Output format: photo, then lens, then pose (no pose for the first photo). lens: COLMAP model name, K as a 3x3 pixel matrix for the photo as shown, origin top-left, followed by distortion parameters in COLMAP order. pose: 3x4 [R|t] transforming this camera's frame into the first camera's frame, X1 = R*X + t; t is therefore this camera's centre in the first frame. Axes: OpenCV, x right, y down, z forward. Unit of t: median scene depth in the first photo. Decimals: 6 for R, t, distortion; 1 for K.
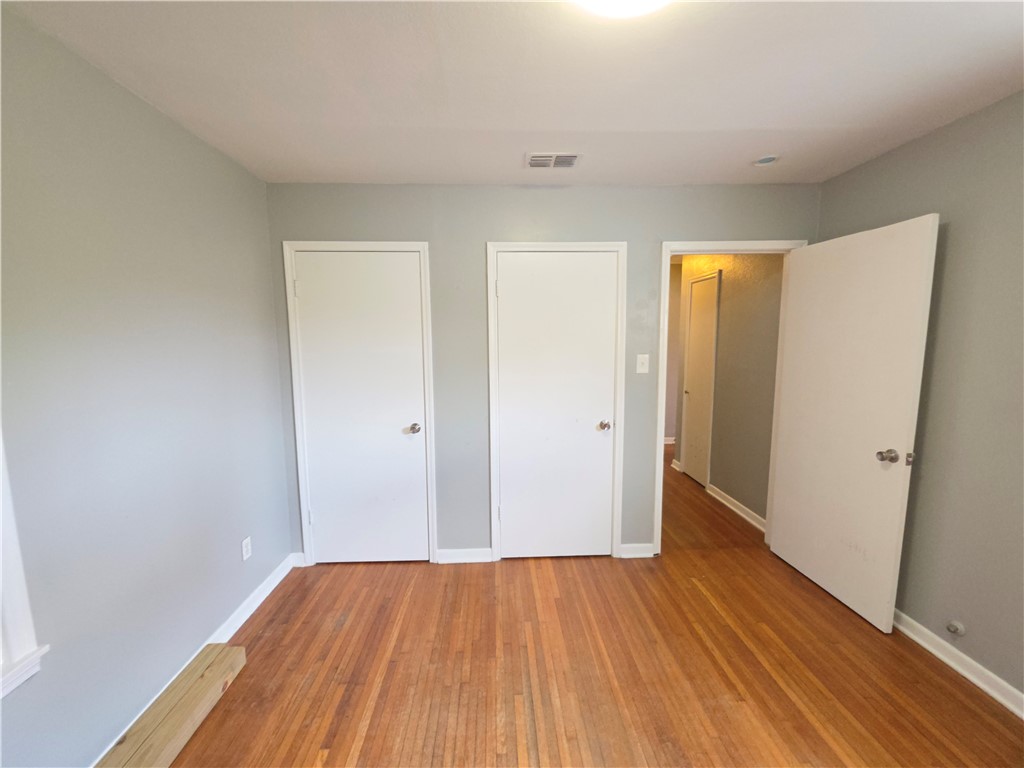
lens RADIAL K [[410.9, 0, 517.4], [0, 410.9, 386.2], [0, 0, 1]] dist [-0.000611, 0.000376]
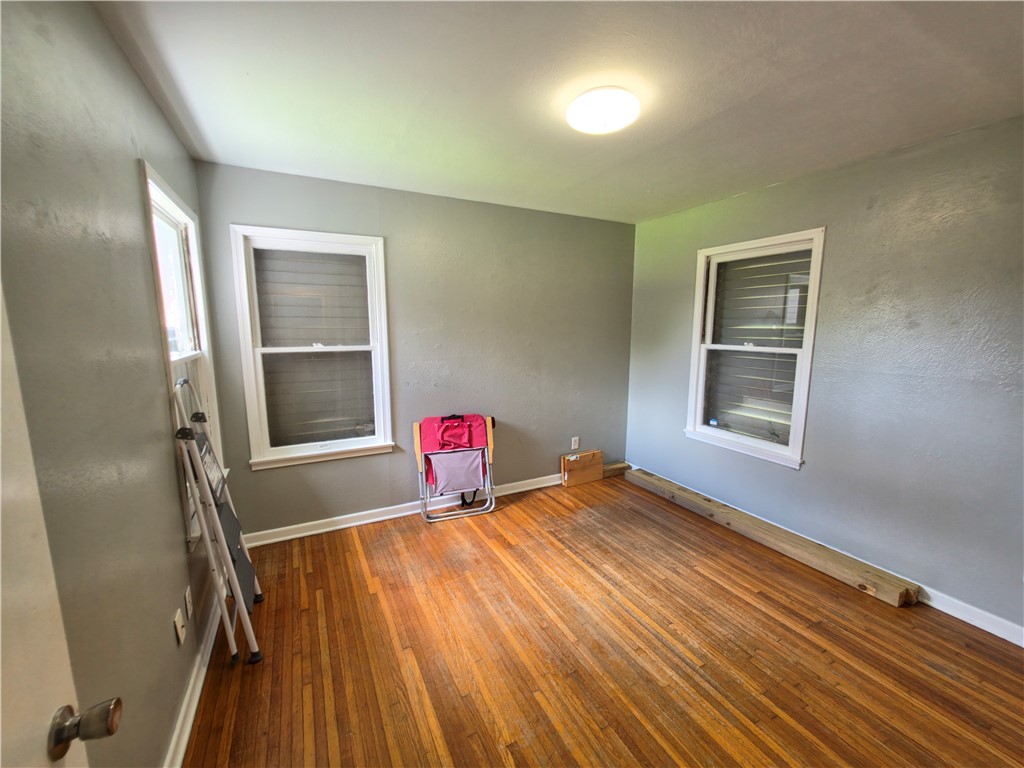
lens RADIAL K [[410.9, 0, 513.0], [0, 410.9, 384.7], [0, 0, 1]] dist [-0.000611, 0.000376]
pose [[-0.911643, 0.064534, -0.405885, 0.840804], [-0.045012, 0.965976, 0.254686, -0.198873], [0.408511, 0.250452, -0.877720, 1.567101]]
